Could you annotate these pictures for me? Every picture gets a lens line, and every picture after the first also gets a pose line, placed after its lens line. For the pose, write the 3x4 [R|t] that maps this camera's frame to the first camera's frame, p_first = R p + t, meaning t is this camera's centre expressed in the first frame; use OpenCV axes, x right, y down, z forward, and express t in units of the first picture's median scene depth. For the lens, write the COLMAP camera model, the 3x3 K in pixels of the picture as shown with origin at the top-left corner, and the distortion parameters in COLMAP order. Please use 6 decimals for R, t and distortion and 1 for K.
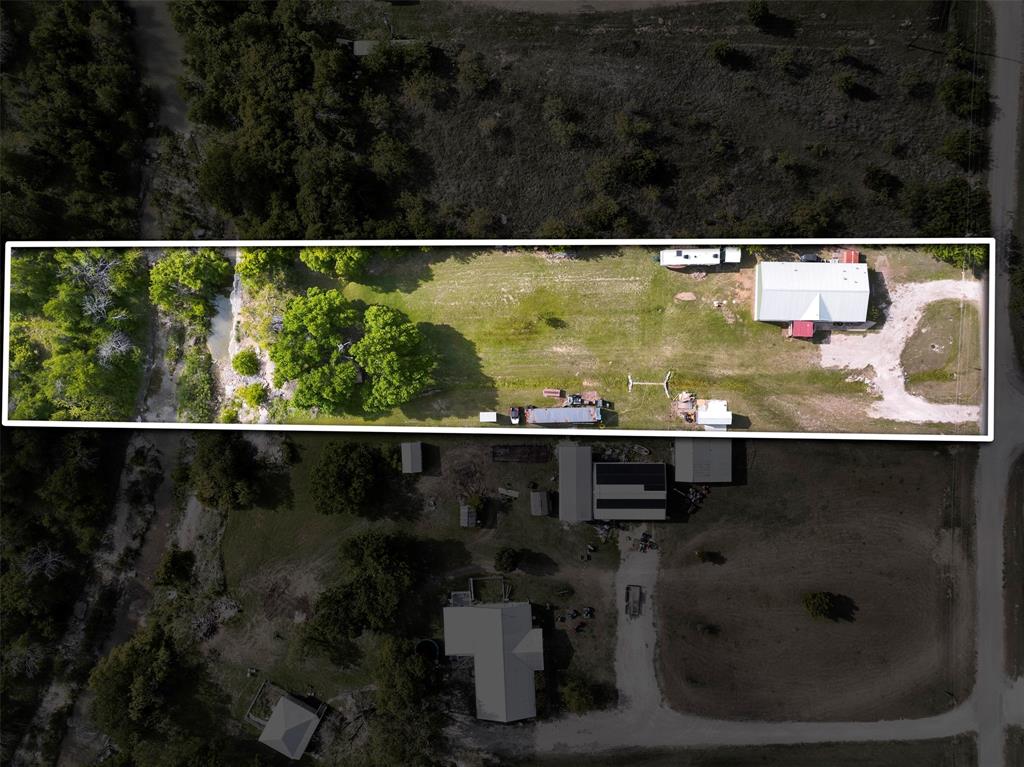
lens RADIAL K [[721.8, 0, 511.7], [0, 721.8, 384.7], [0, 0, 1]] dist [0.010272, 0.006653]
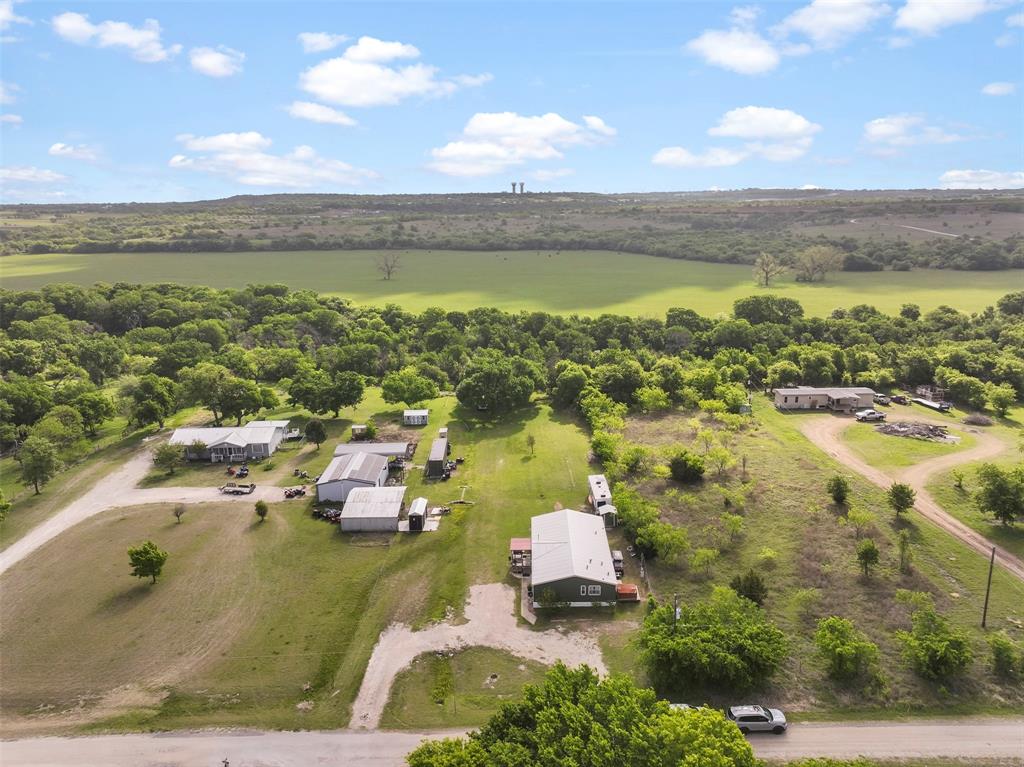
lens RADIAL K [[721.8, 0, 514.7], [0, 721.8, 382.2], [0, 0, 1]] dist [0.010272, 0.006653]
pose [[0.004163, 0.267486, -0.963553, 1.067680], [-0.999817, 0.019126, 0.000990, -0.073696], [0.018694, 0.963372, 0.267516, 0.620923]]
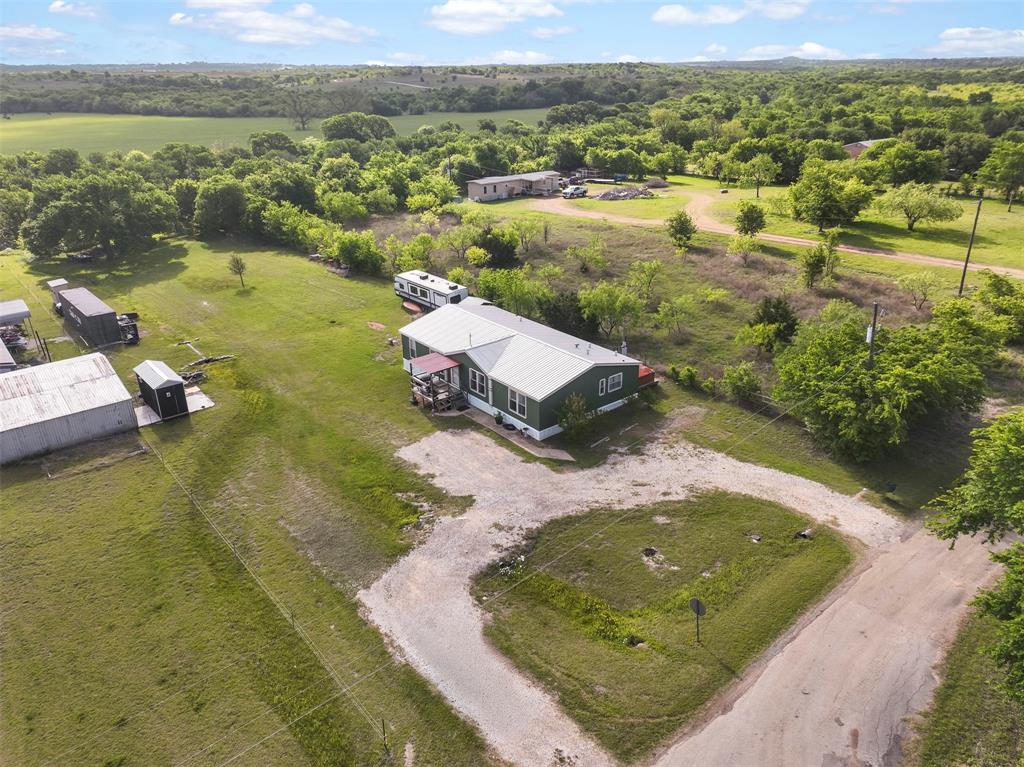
lens RADIAL K [[721.8, 0, 517.4], [0, 721.8, 385.3], [0, 0, 1]] dist [0.010272, 0.006653]
pose [[0.647140, 0.314689, -0.694392, 0.724094], [-0.762342, 0.275097, -0.585795, 0.137019], [0.006682, 0.908456, 0.417927, 0.816968]]
